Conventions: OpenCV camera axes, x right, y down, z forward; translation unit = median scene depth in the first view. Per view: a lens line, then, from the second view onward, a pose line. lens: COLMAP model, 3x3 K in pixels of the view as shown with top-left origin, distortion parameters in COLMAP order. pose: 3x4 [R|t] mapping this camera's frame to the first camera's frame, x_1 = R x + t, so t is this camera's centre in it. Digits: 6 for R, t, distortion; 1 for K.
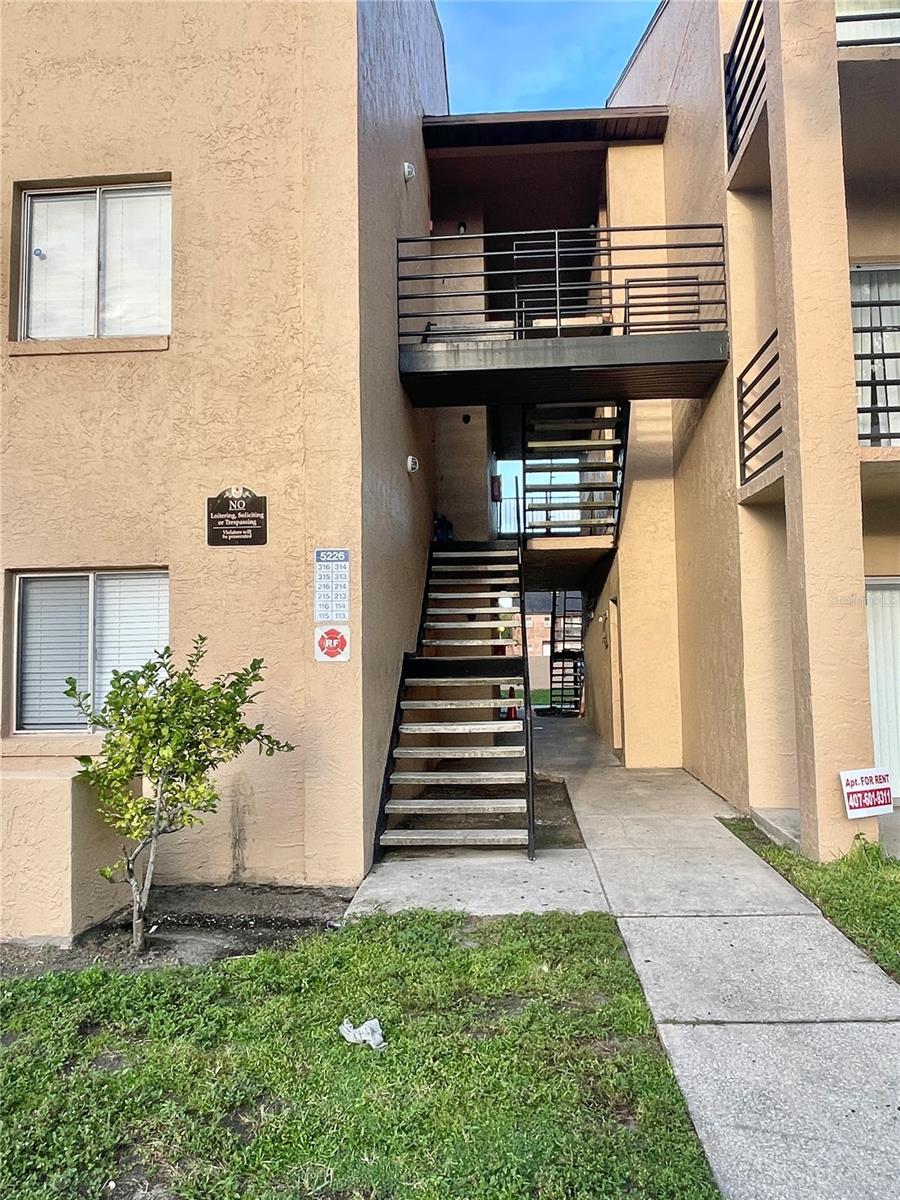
lens RADIAL K [[878.8, 0, 452.0], [0, 878.8, 596.9], [0, 0, 1]] dist [0.008174, -0.027068]
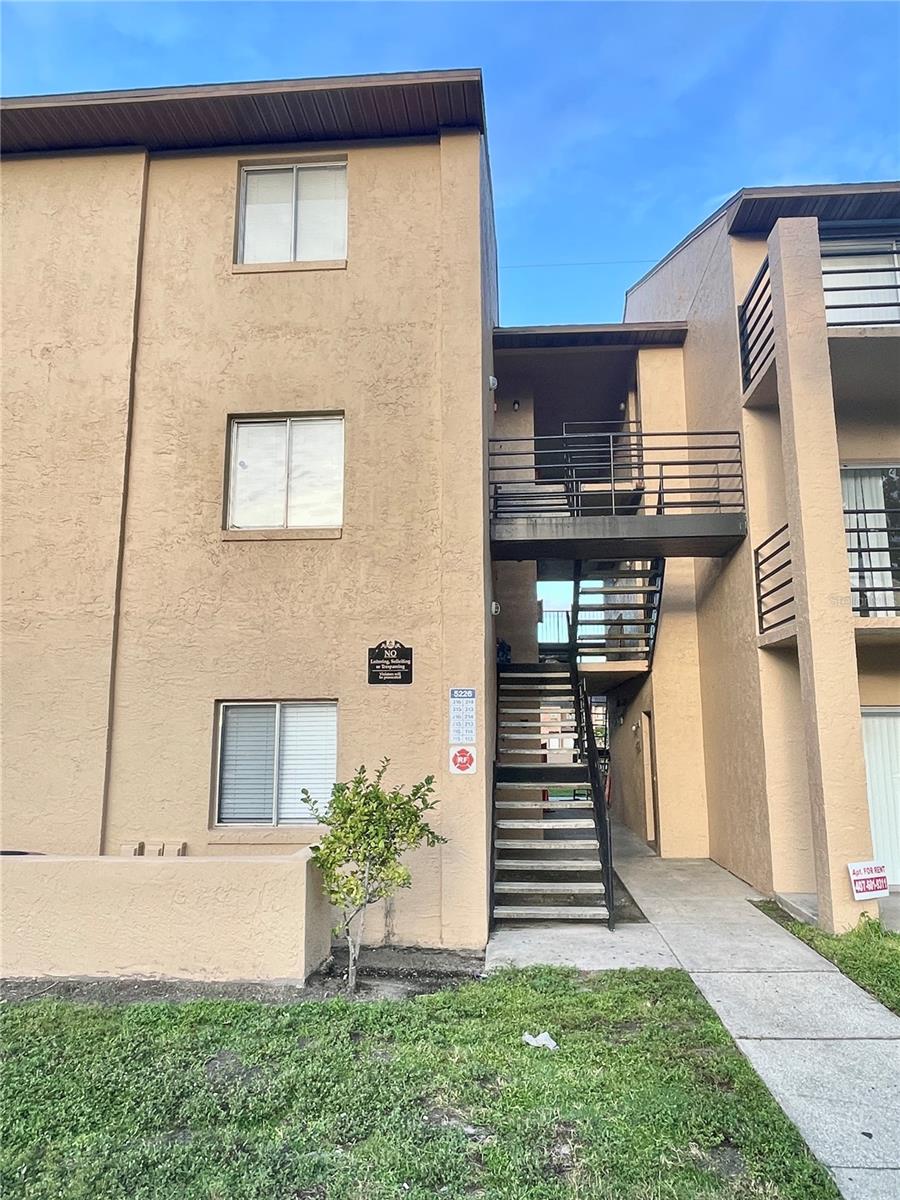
lens RADIAL K [[846.6, 0, 448.3], [0, 846.6, 592.6], [0, 0, 1]] dist [0.006368, -0.022392]
pose [[0.999928, 0.011339, -0.004032, -0.150686], [-0.011704, 0.994260, -0.106346, -0.060638], [0.002803, 0.106386, 0.994321, -0.294486]]
